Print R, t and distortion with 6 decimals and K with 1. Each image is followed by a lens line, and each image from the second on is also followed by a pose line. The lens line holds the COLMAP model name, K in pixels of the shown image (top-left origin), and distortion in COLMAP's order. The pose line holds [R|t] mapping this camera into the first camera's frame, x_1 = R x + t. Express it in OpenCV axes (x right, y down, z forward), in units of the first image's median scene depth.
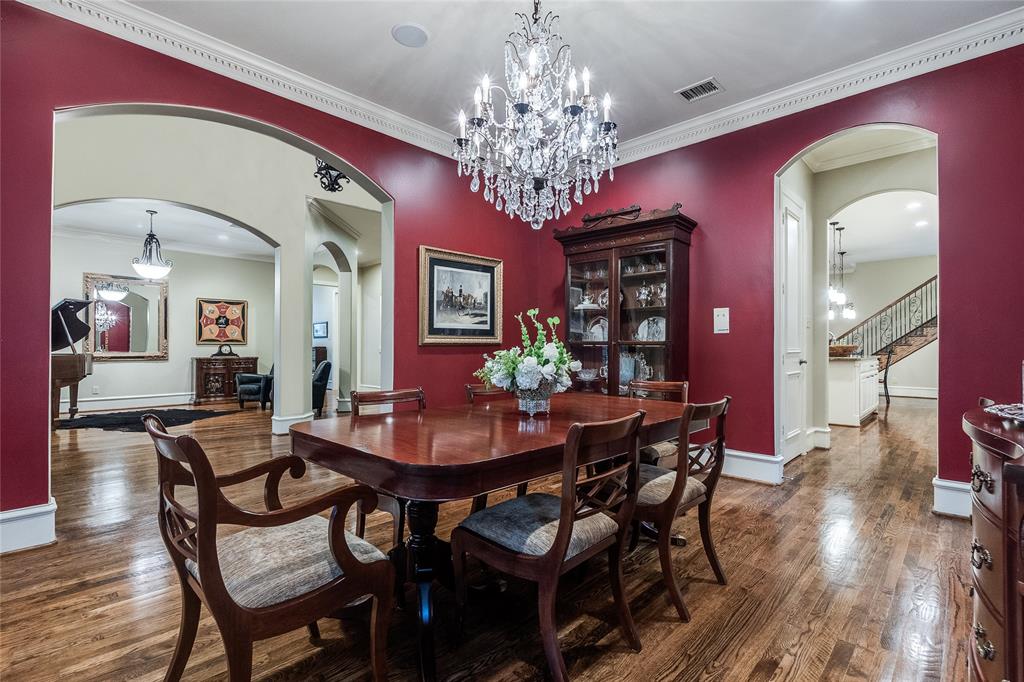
lens RADIAL K [[469.6, 0, 516.0], [0, 469.6, 338.6], [0, 0, 1]] dist [-0.005561, 0.000121]
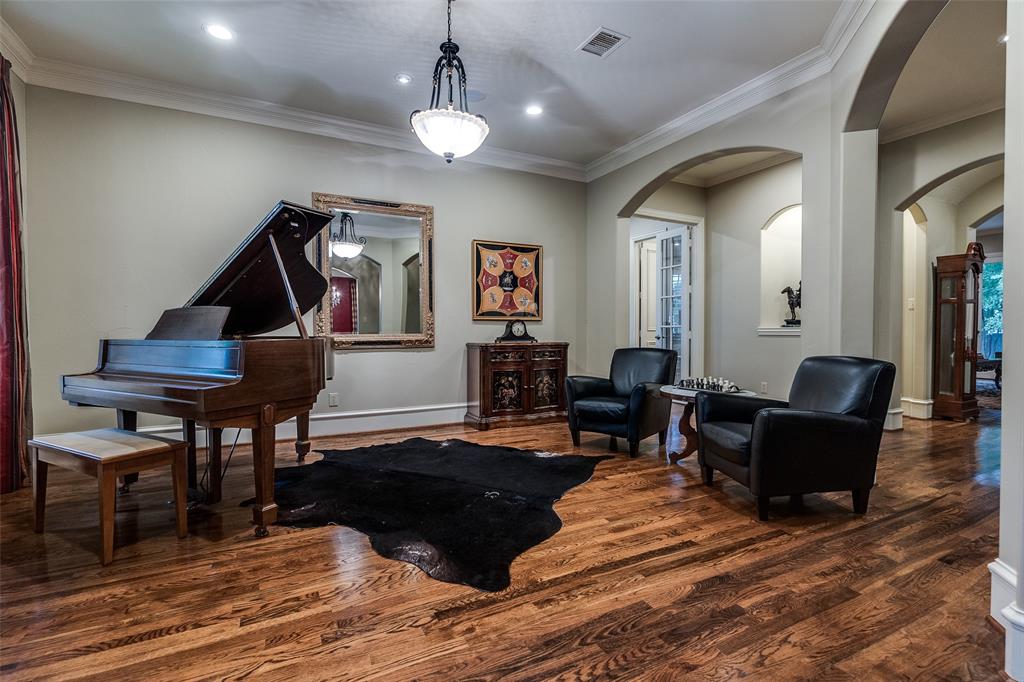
lens RADIAL K [[499.3, 0, 545.0], [0, 499.3, 335.8], [0, 0, 1]] dist [-0.003212, -0.000033]
pose [[0.954623, 0.001979, -0.297812, -0.410801], [0.006910, 0.999561, 0.028794, 0.013943], [0.297738, -0.029545, 0.954190, 0.433468]]
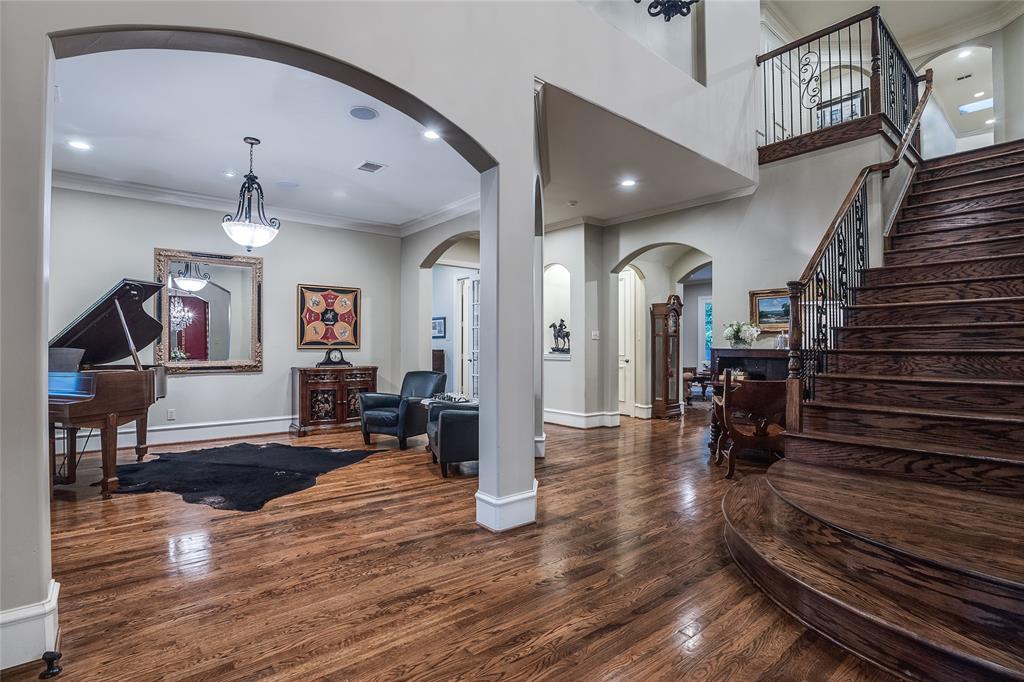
lens RADIAL K [[501.1, 0, 547.1], [0, 501.1, 339.4], [0, 0, 1]] dist [-0.061816, 0.015398]
pose [[0.997158, -0.001702, -0.075313, -0.243341], [0.002090, 0.999985, 0.005065, -0.005261], [0.075304, -0.005208, 0.997147, 0.274335]]
